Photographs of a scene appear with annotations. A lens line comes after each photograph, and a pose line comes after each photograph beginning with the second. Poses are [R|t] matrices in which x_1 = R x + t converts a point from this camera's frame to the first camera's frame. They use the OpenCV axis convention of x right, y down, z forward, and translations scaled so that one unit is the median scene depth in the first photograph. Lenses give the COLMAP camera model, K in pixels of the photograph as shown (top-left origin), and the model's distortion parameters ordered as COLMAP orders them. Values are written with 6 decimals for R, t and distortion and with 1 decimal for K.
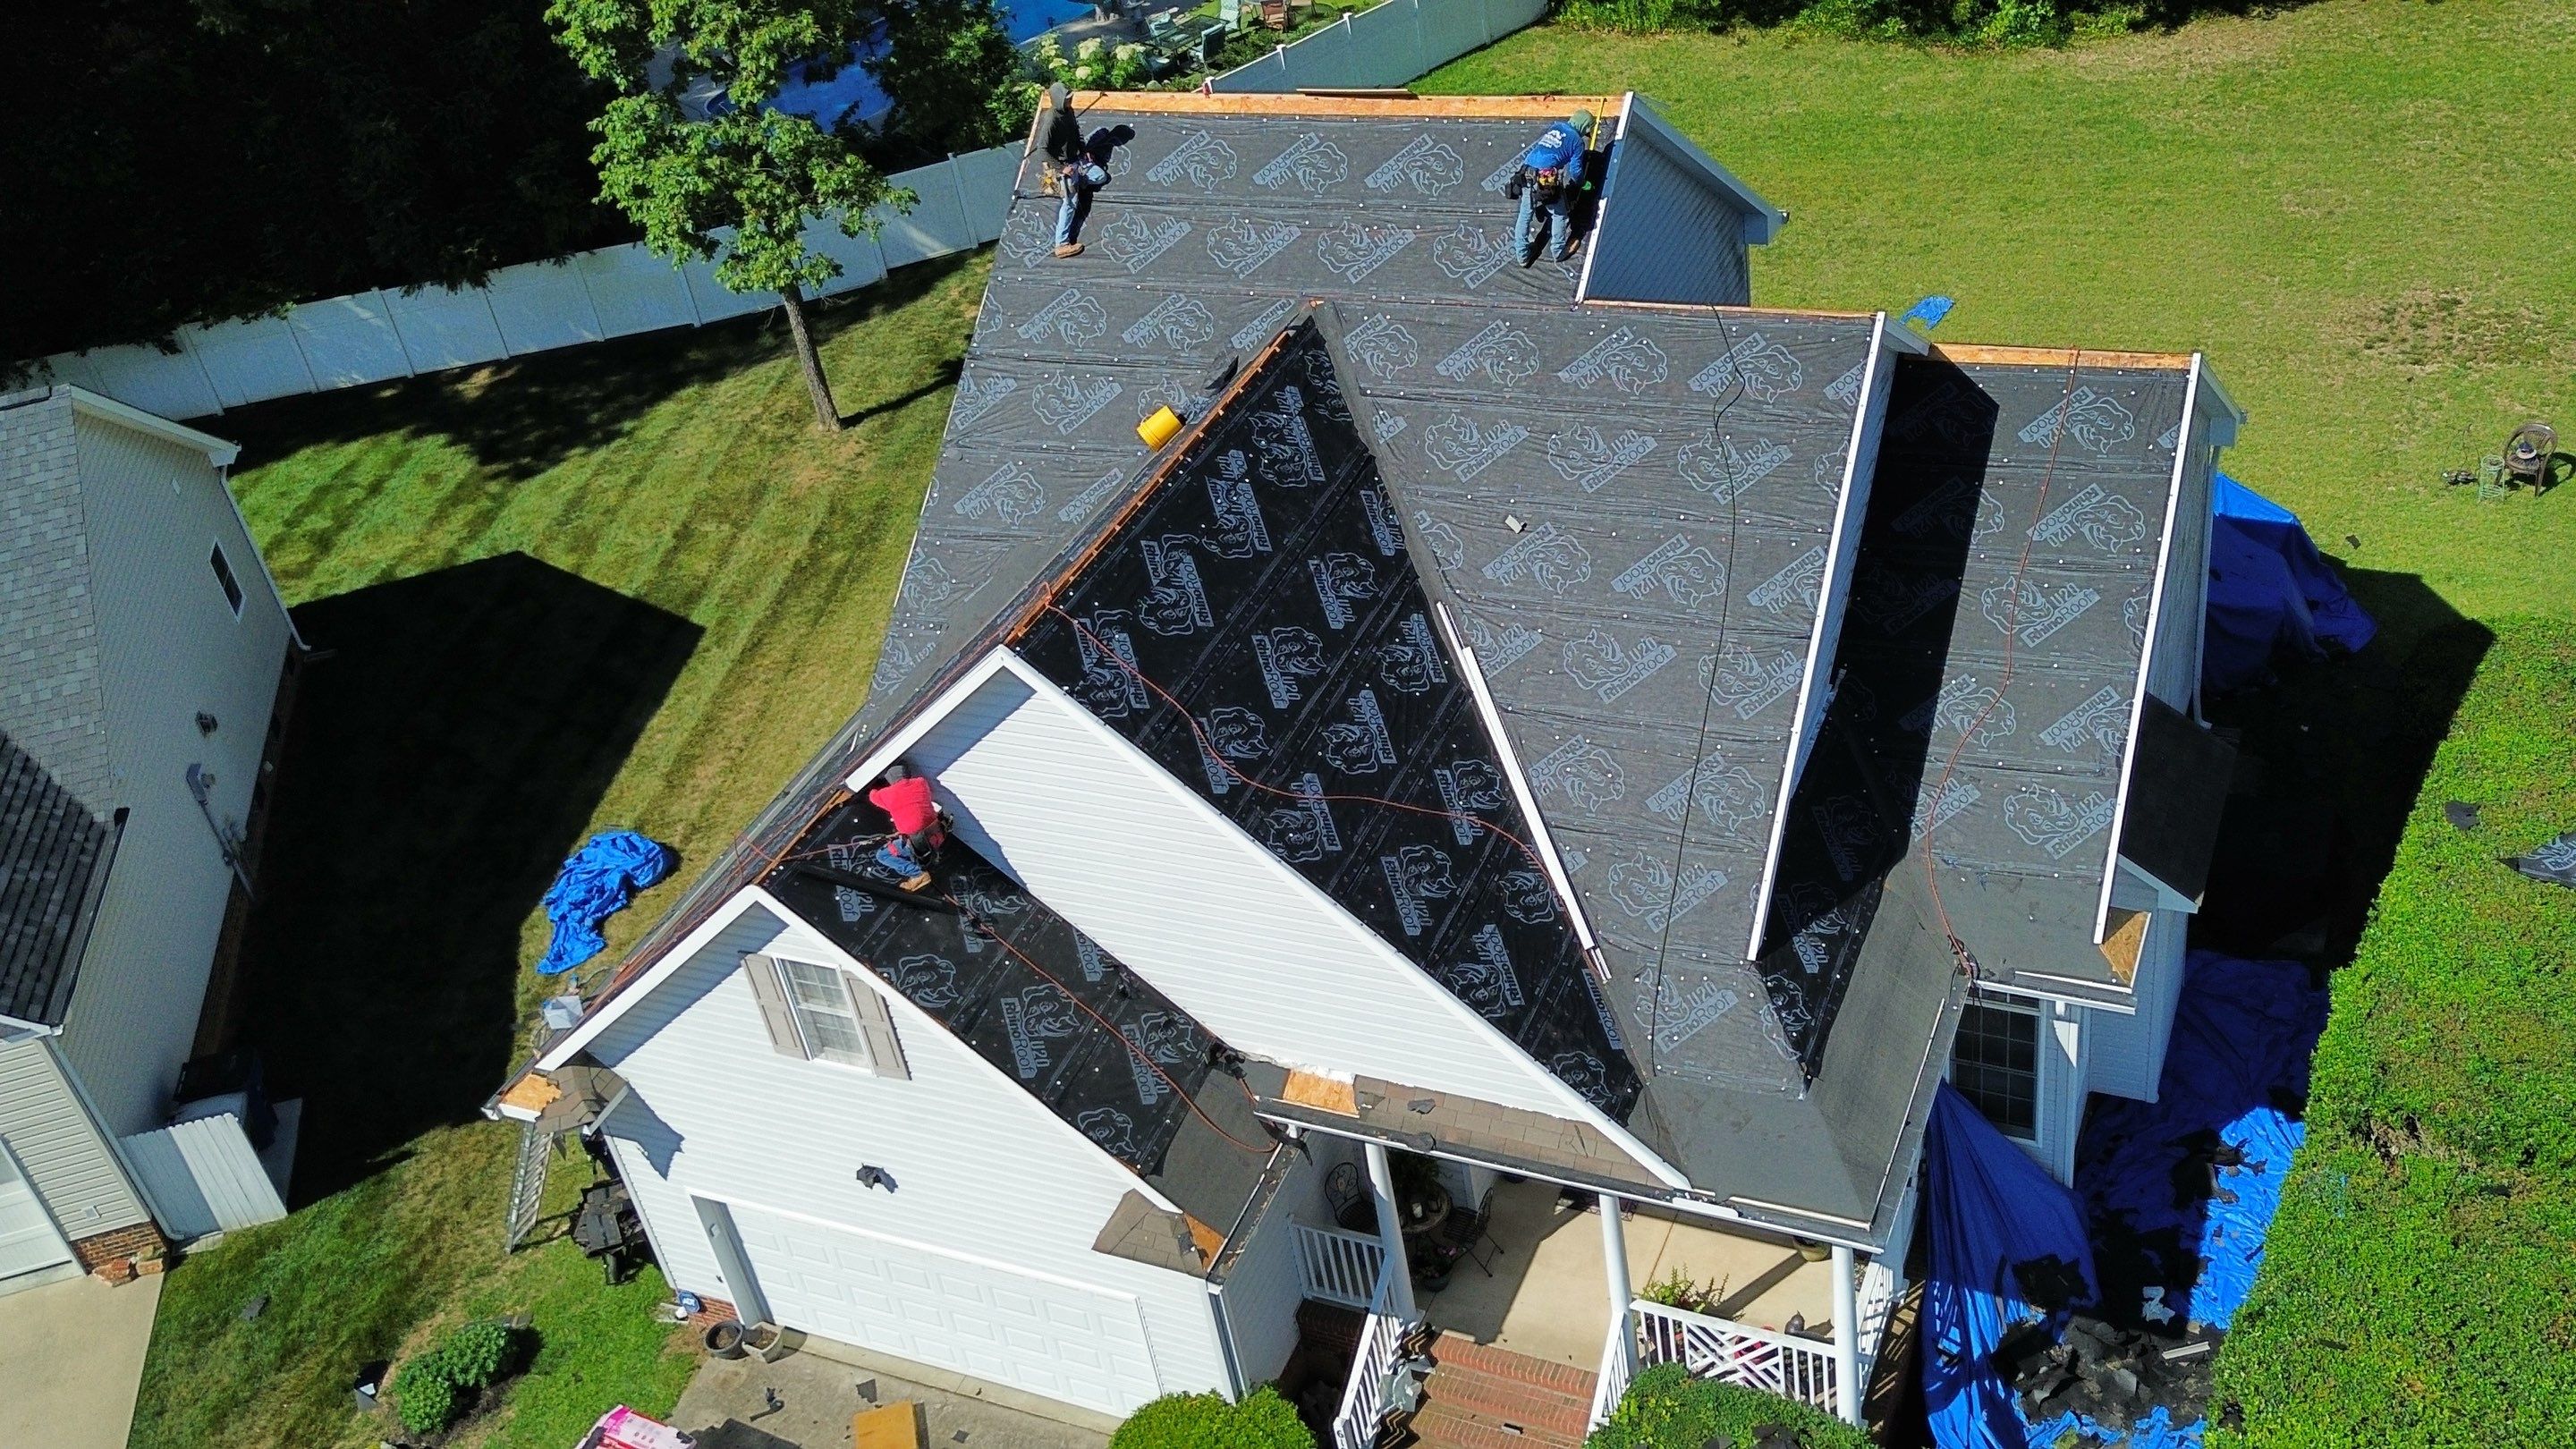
lens RADIAL K [[2371.9, 0, 1288.0], [0, 2371.9, 724.5], [0, 0, 1]] dist [0.004190, 0.003632]
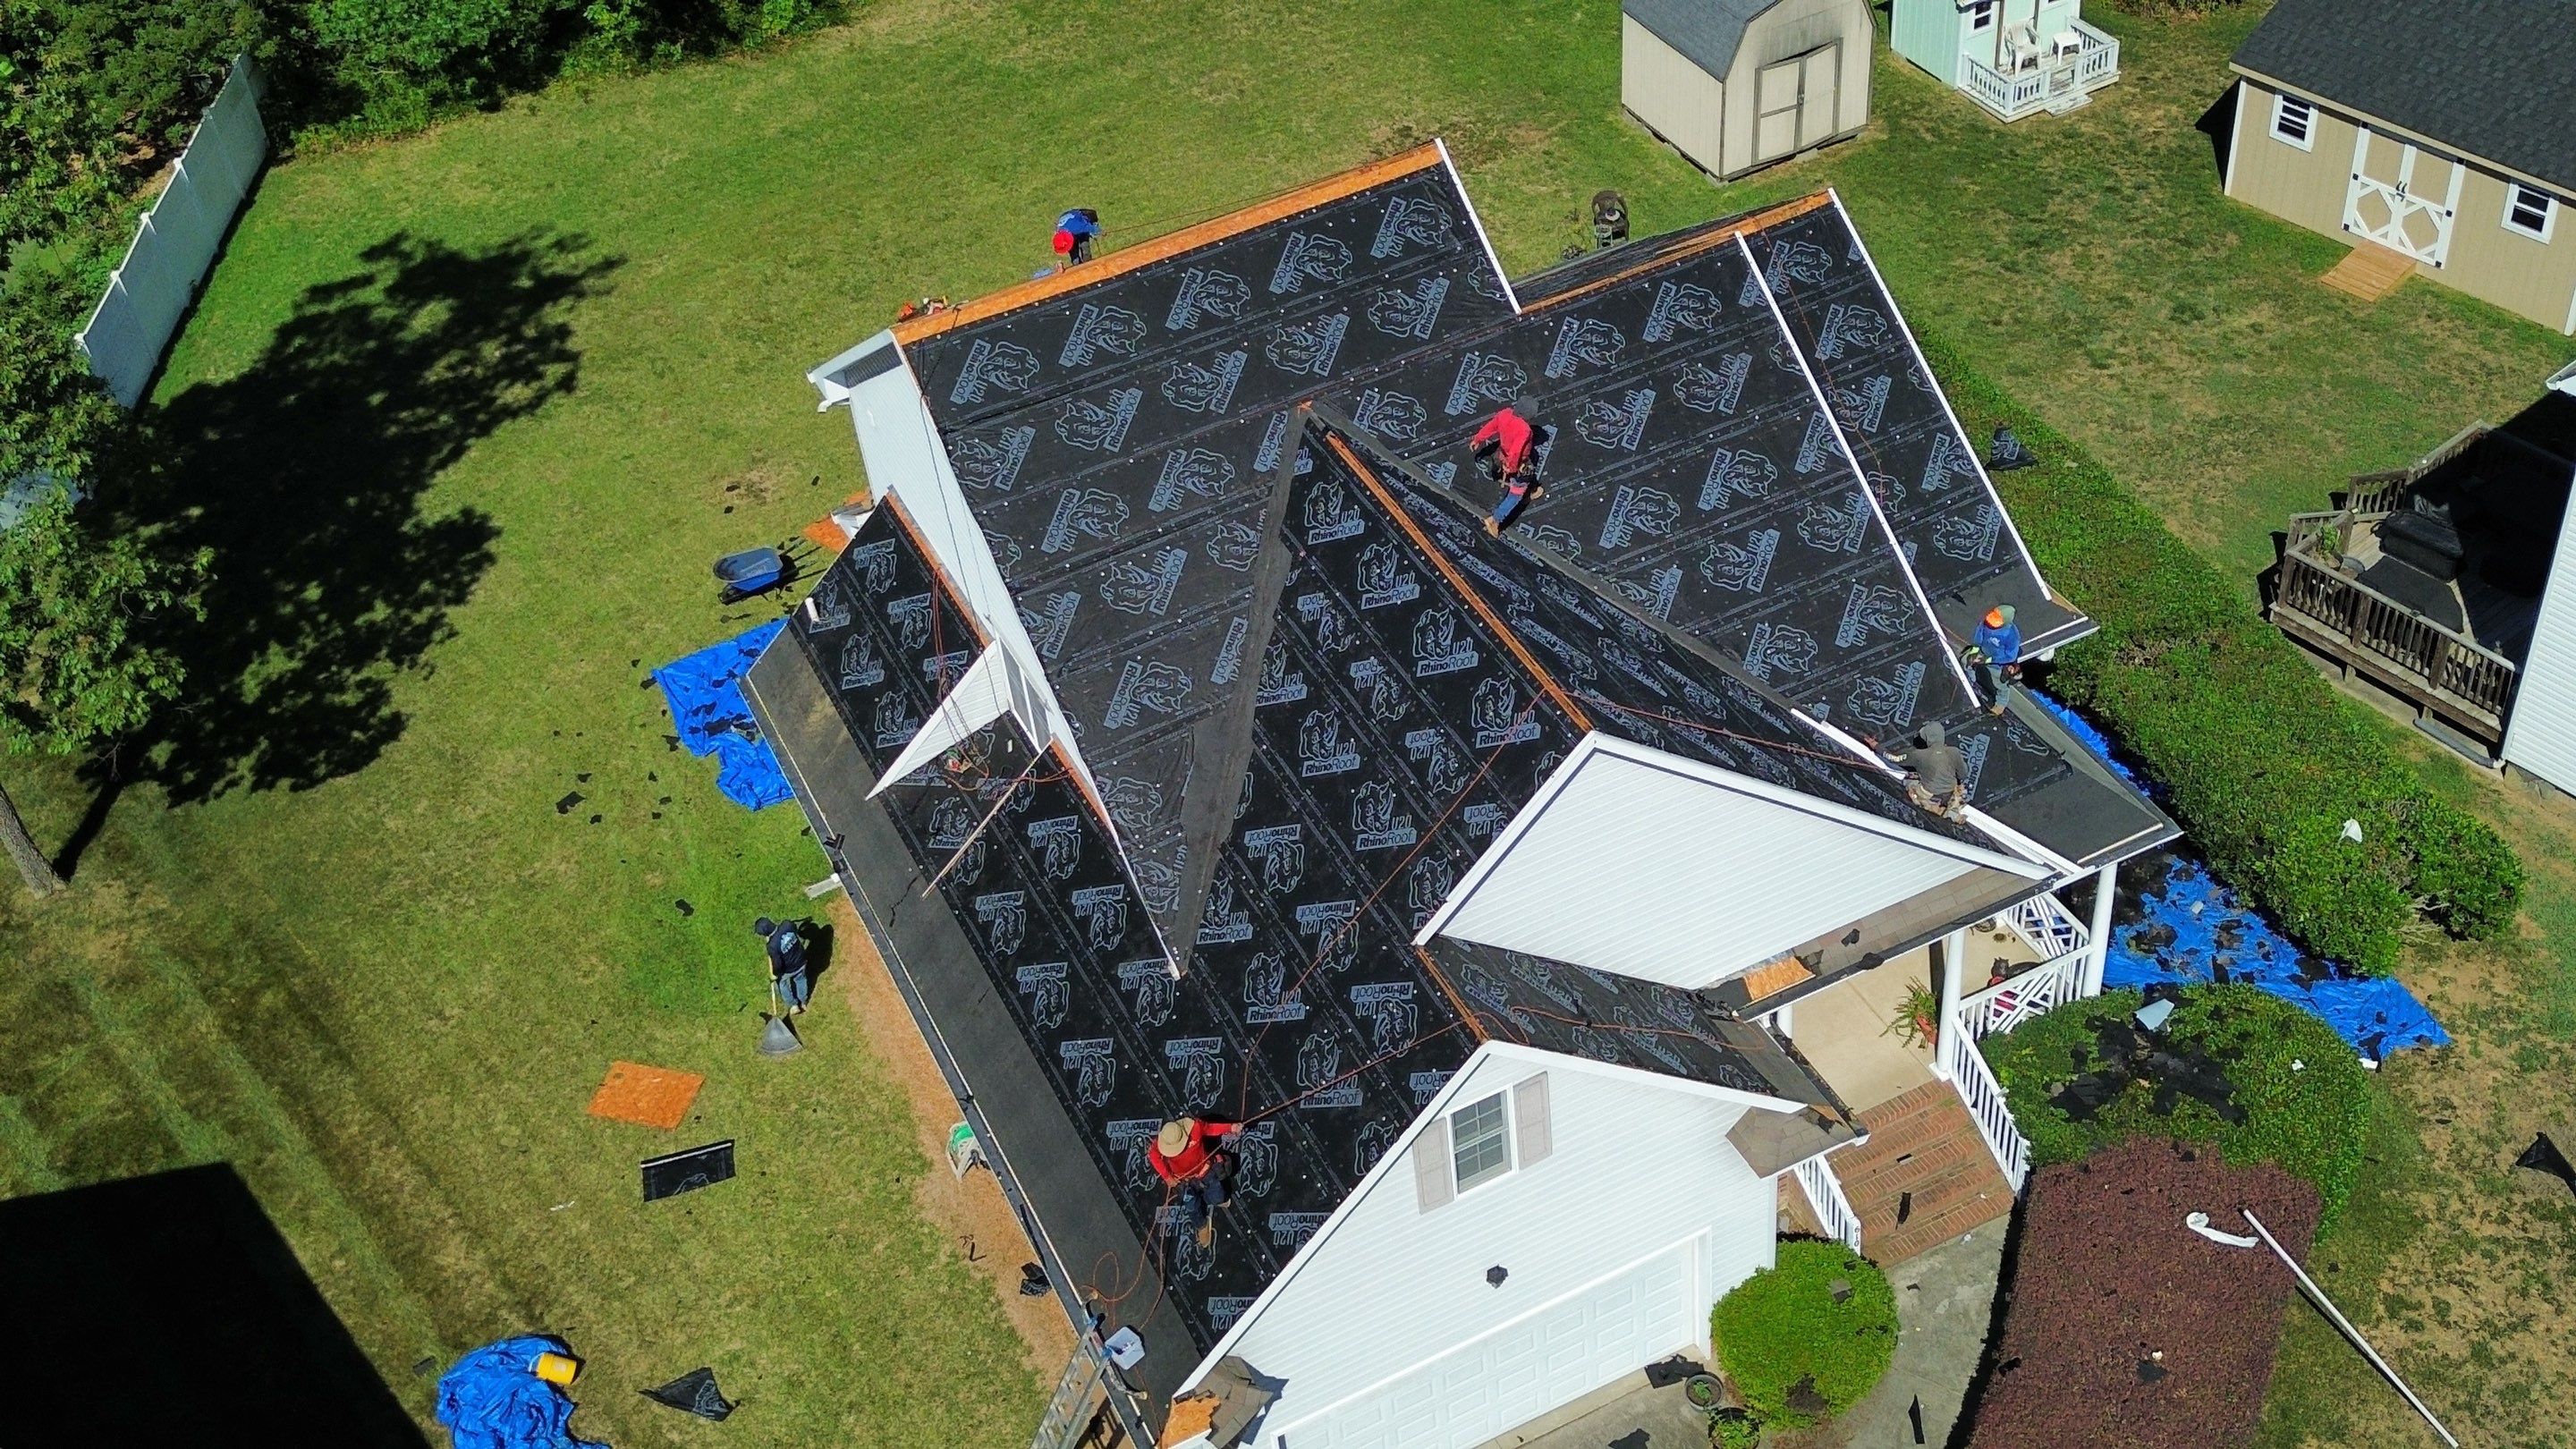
lens RADIAL K [[2776.9, 0, 1288.0], [0, 2776.9, 724.5], [0, 0, 1]] dist [-0.002360, -0.011486]
pose [[0.642768, -0.427035, 0.635996, -0.491755], [0.431621, 0.887775, 0.159874, -0.143923], [-0.632893, 0.171747, 0.754950, 0.042039]]
